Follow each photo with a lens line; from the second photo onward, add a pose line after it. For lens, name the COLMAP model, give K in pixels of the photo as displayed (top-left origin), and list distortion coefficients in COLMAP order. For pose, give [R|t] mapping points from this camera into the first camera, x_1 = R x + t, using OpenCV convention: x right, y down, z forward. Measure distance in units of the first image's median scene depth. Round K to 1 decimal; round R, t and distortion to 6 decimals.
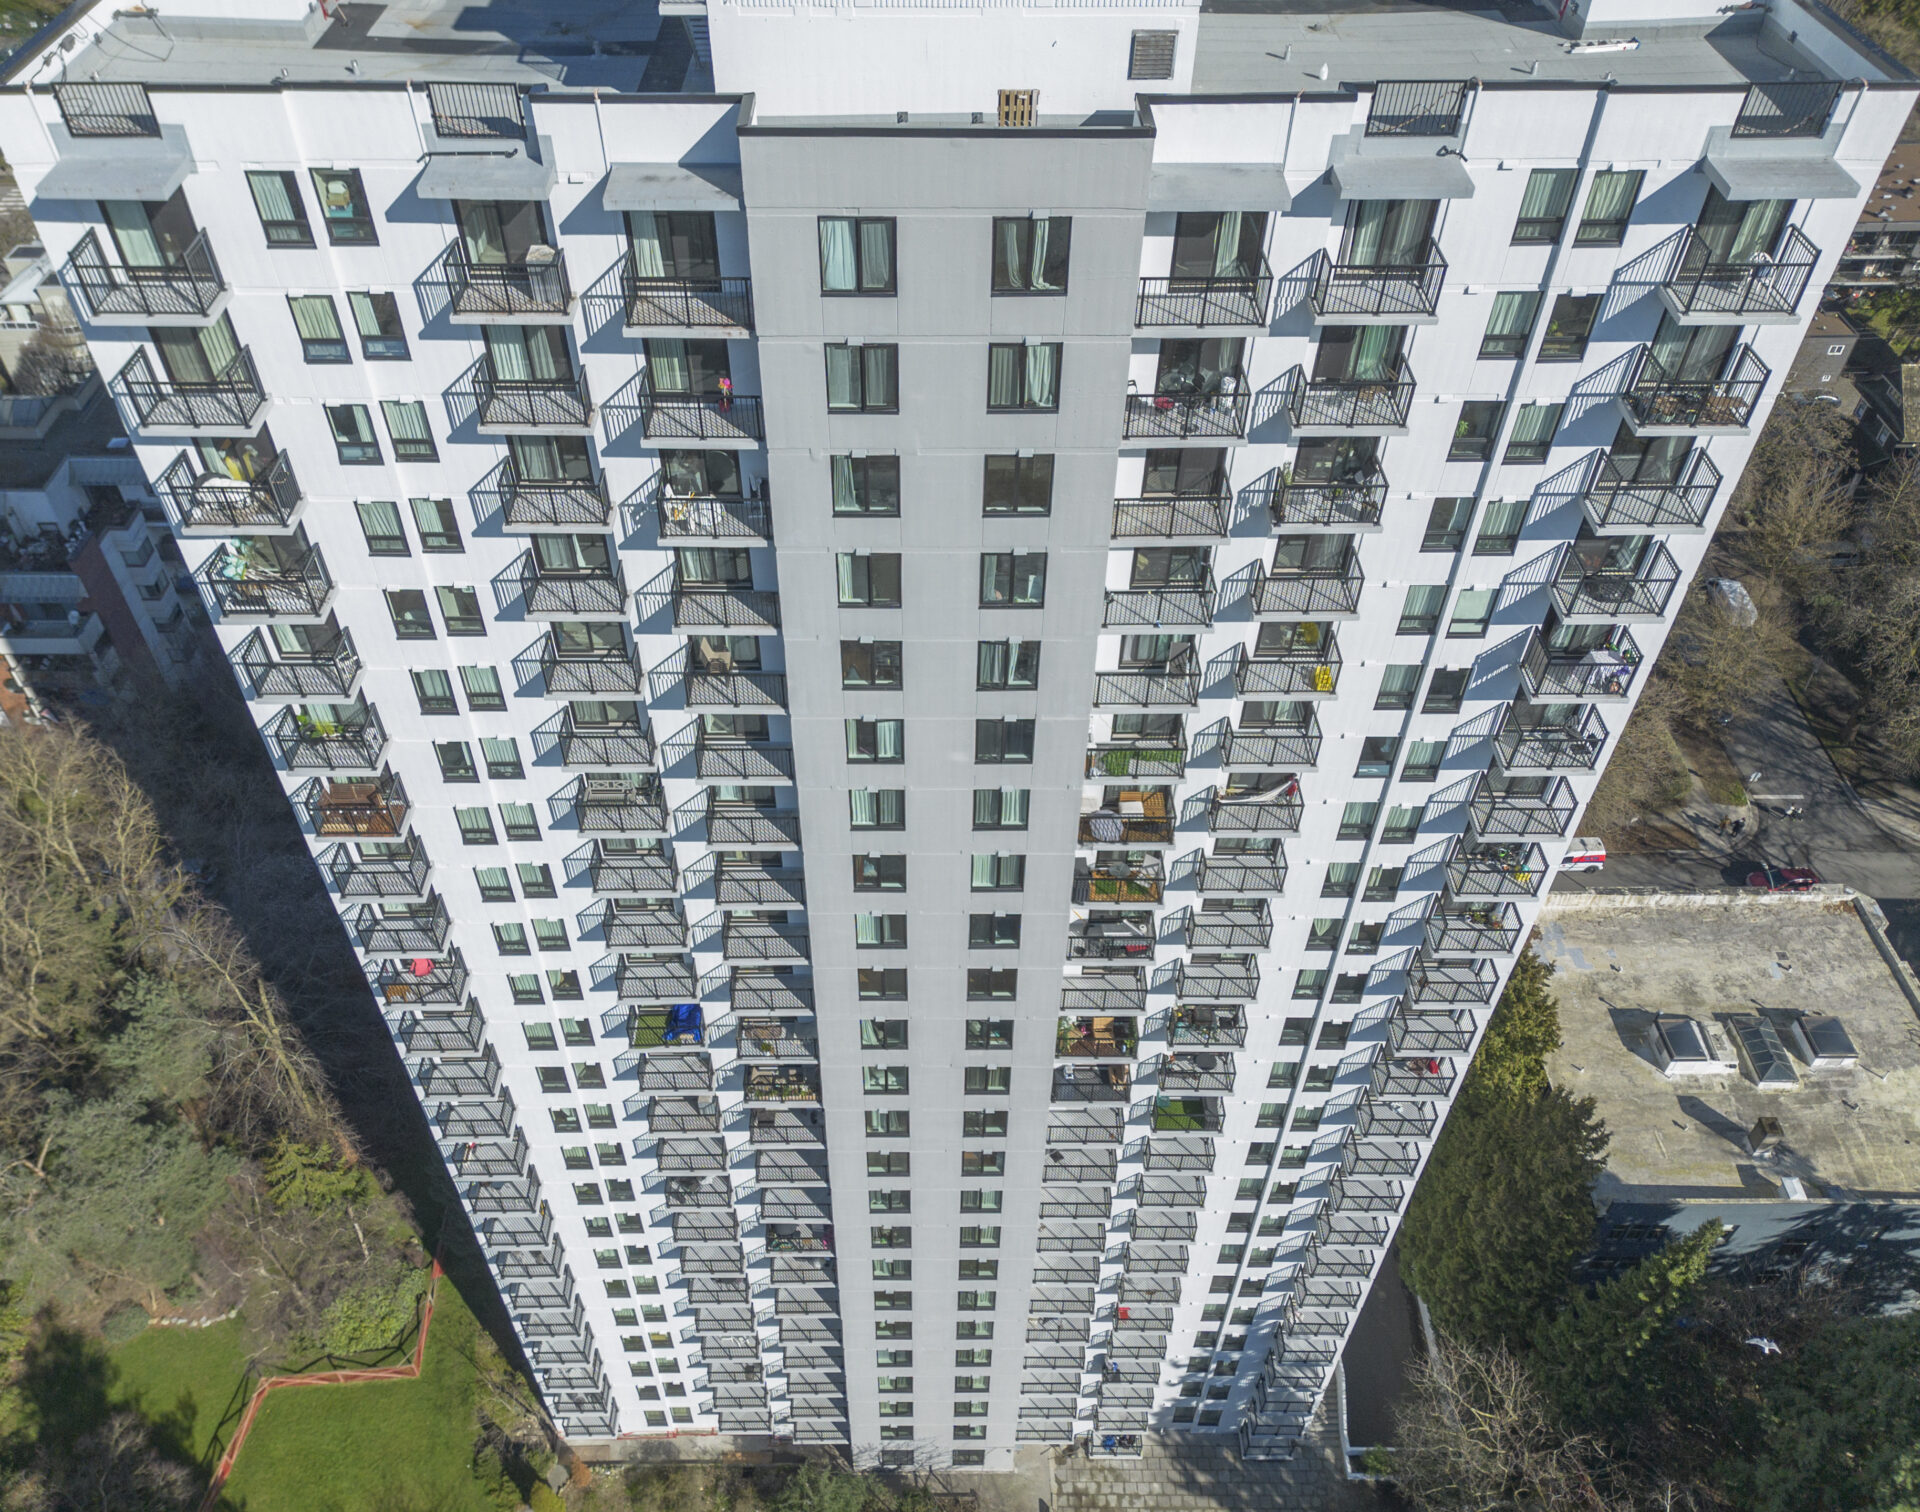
lens RADIAL K [[1477.3, 0, 919.8], [0, 1477.3, 756.4], [0, 0, 1]] dist [0.067761, -0.048709]
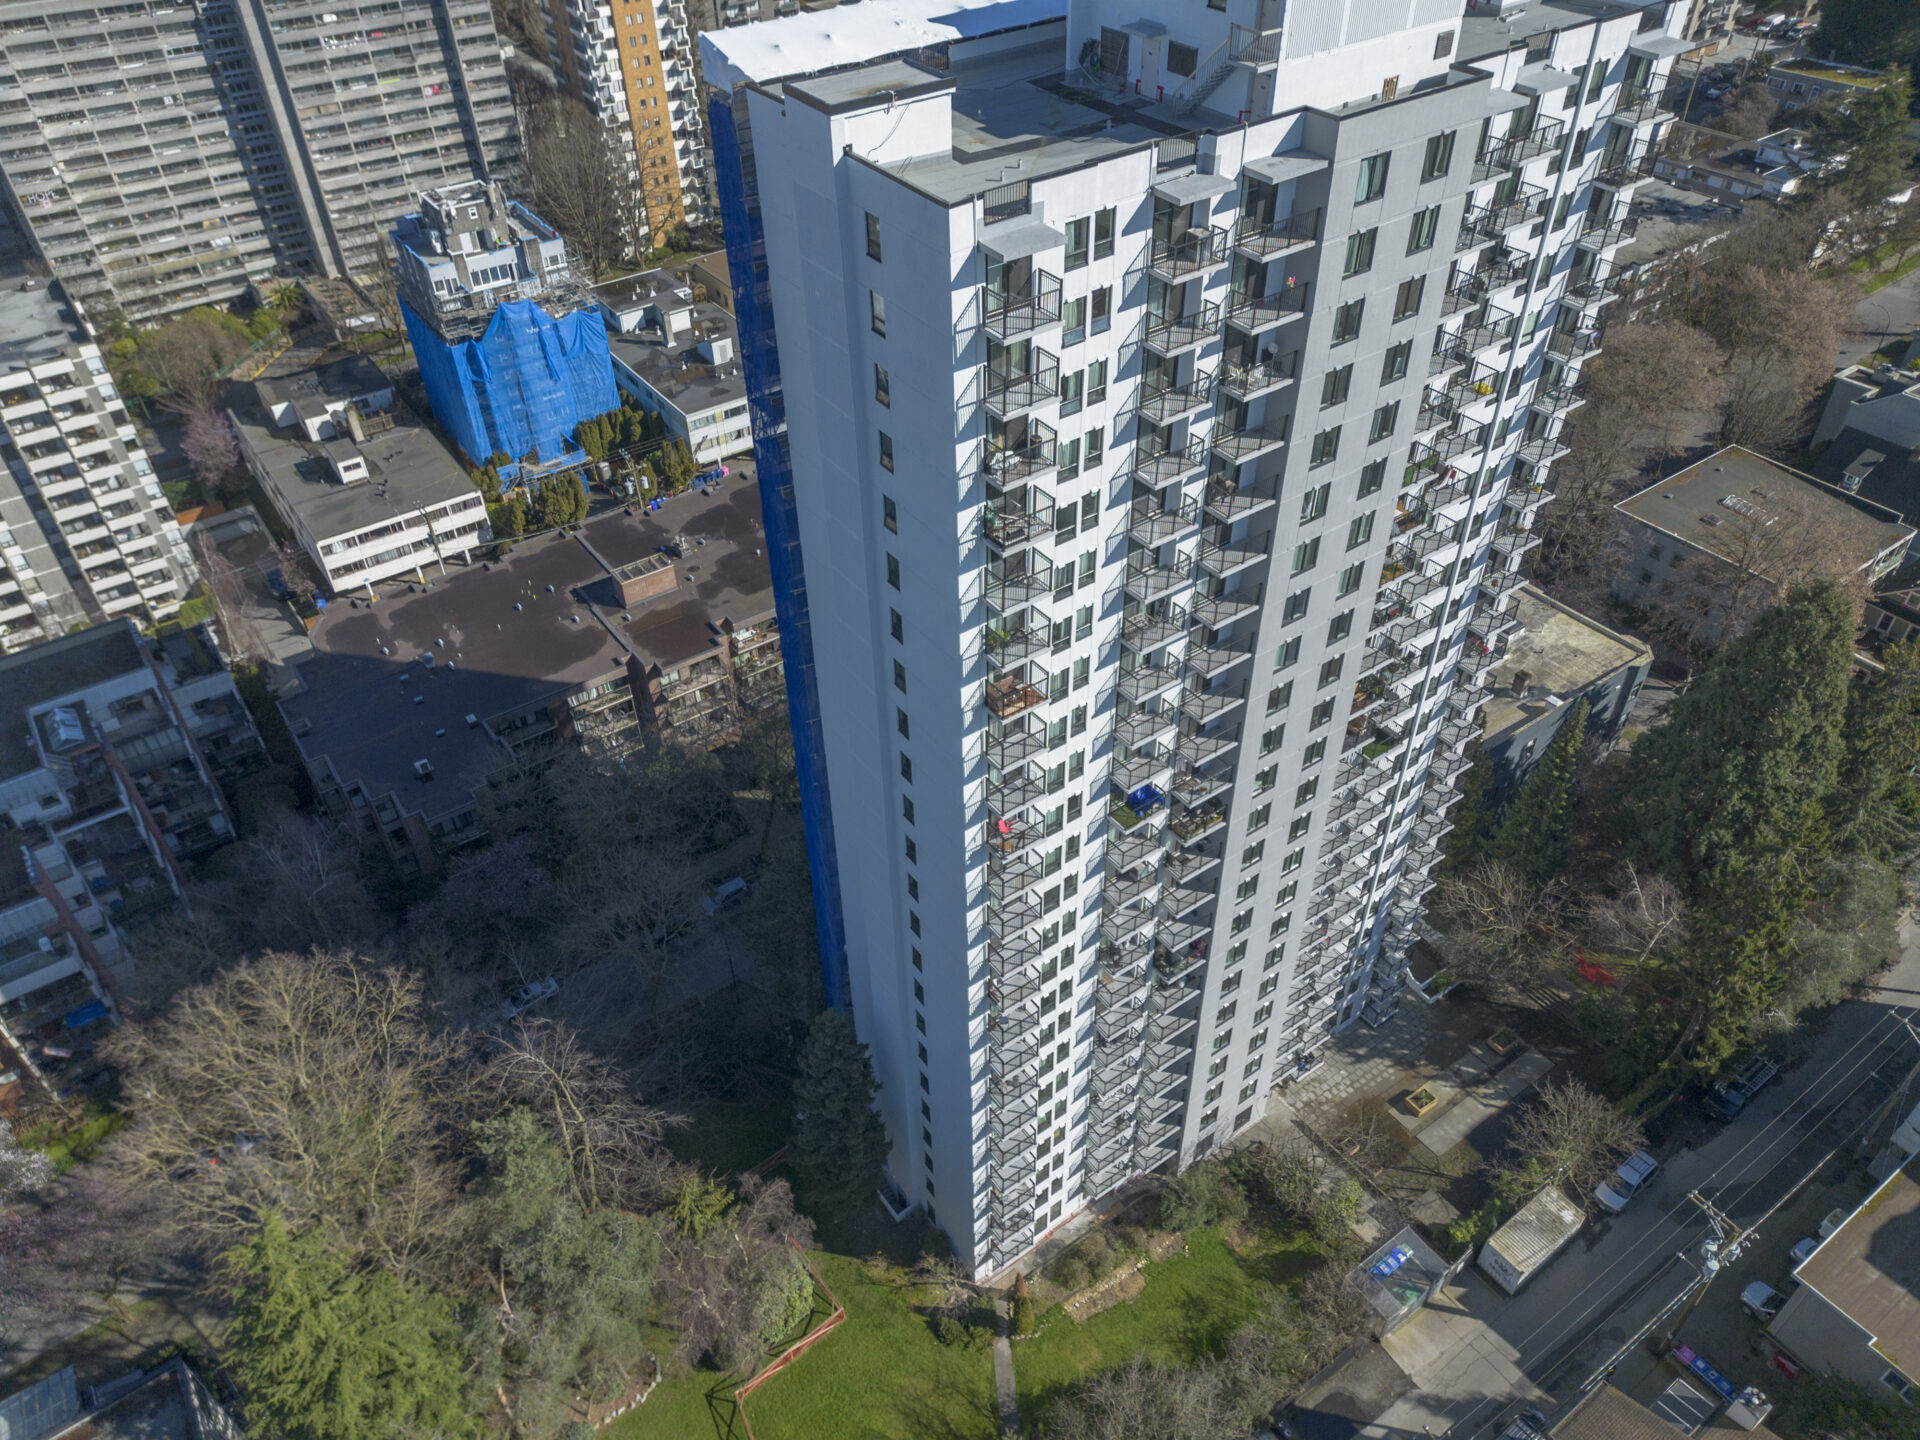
lens RADIAL K [[1353.6, 0, 955.1], [0, 1353.6, 722.4], [0, 0, 1]] dist [0.068136, -0.055000]
pose [[0.816047, -0.386870, 0.429418, -1.171451], [0.418606, 0.907891, 0.022433, 0.009089], [-0.398543, 0.161451, 0.902827, -0.152587]]
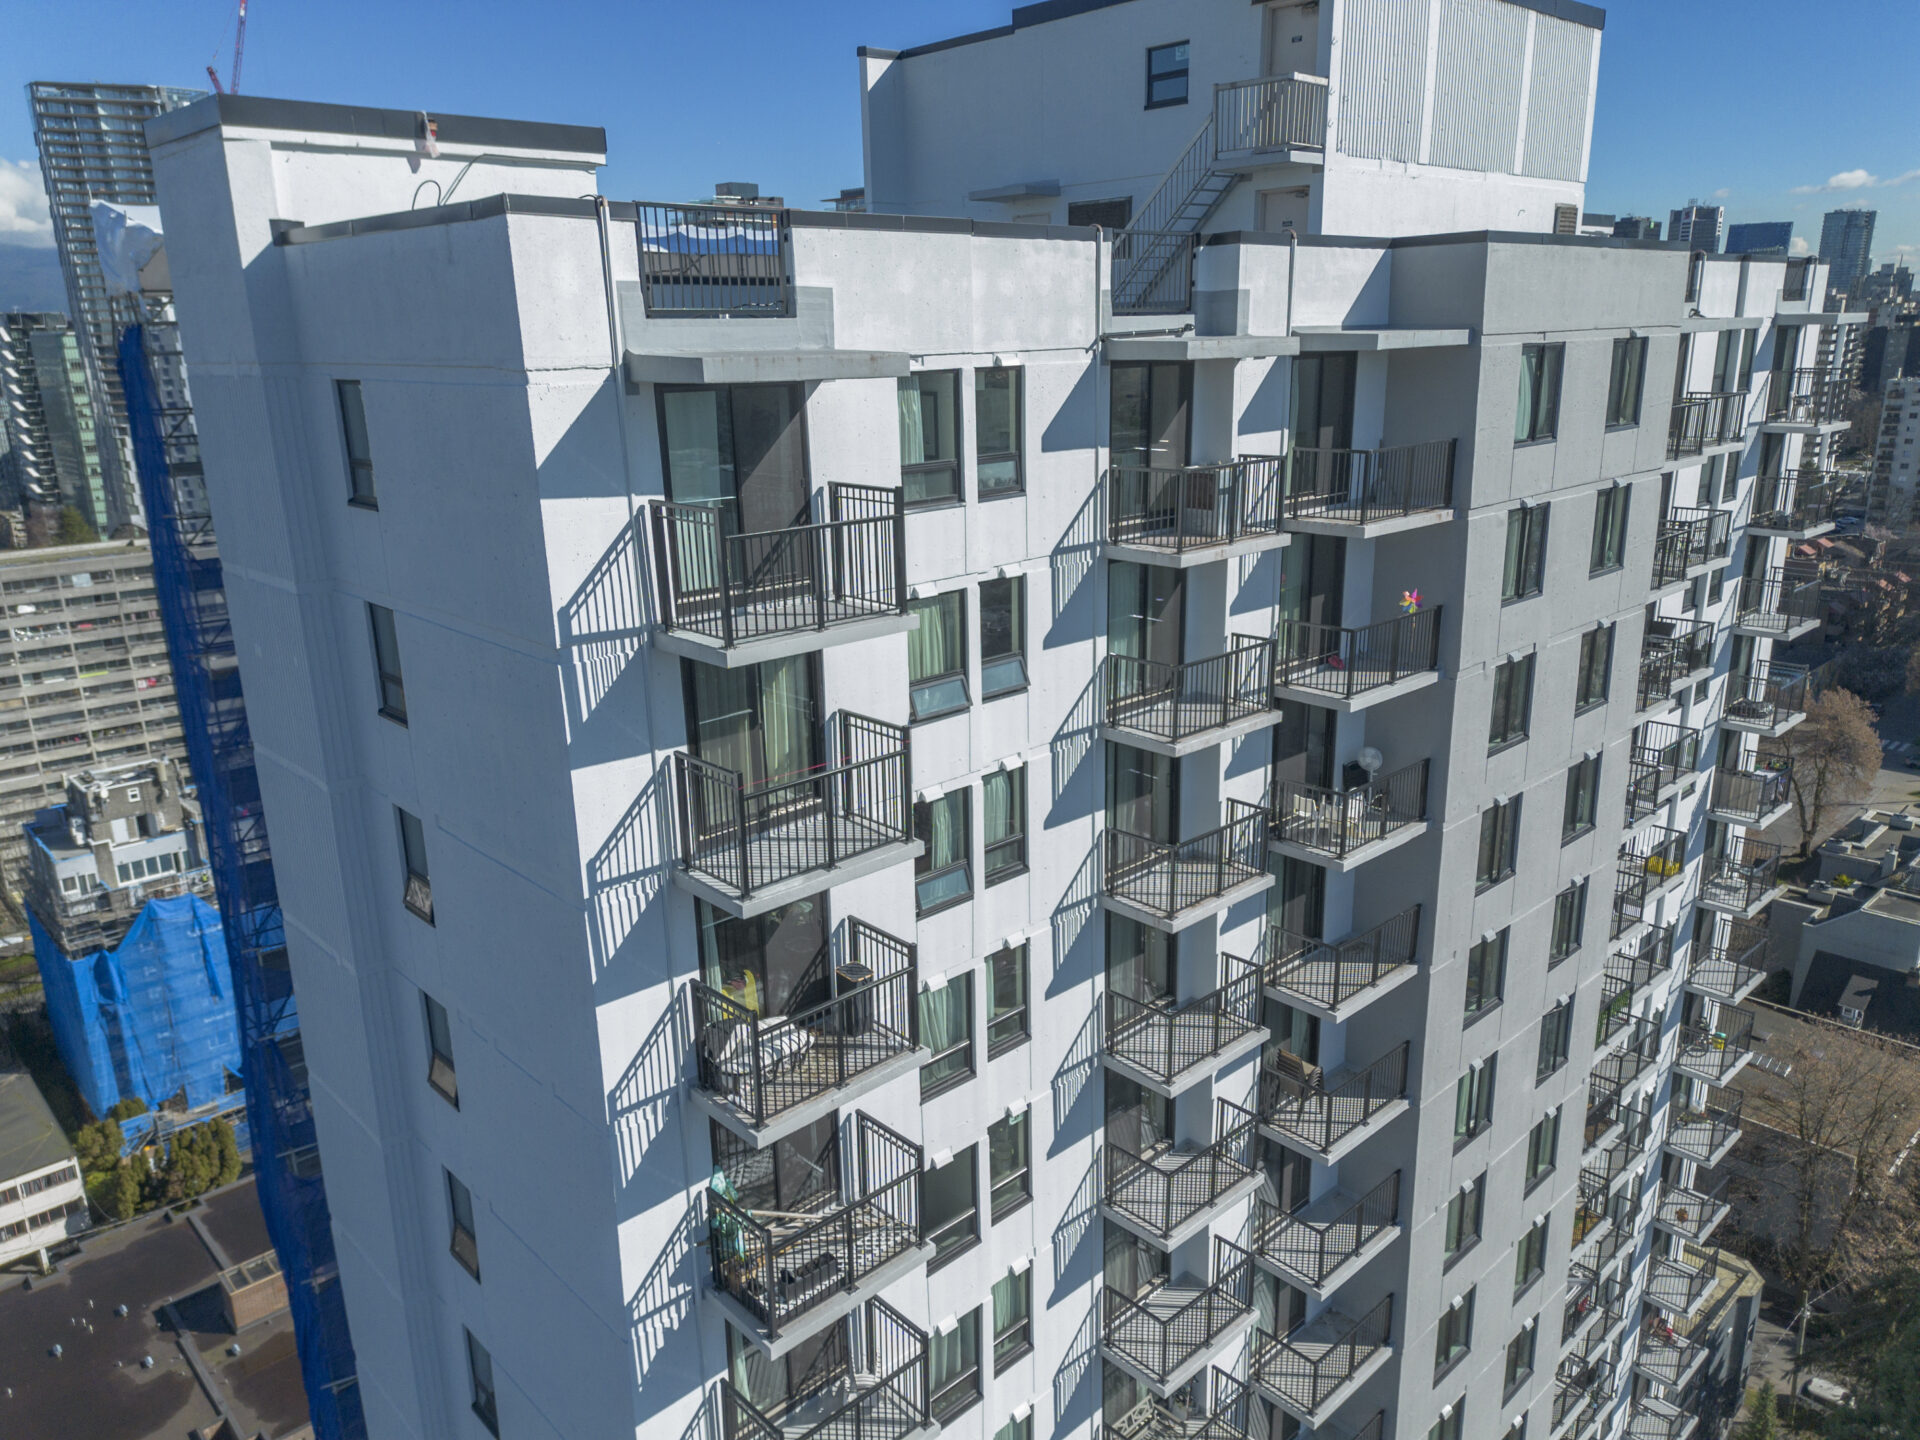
lens RADIAL K [[1353.6, 0, 956.1], [0, 1353.6, 727.4], [0, 0, 1]] dist [0.068136, -0.055000]
pose [[0.727327, -0.205983, 0.654650, -0.681765], [0.494767, 0.818437, -0.292176, -0.098803], [-0.475607, 0.536406, 0.697185, 0.597034]]
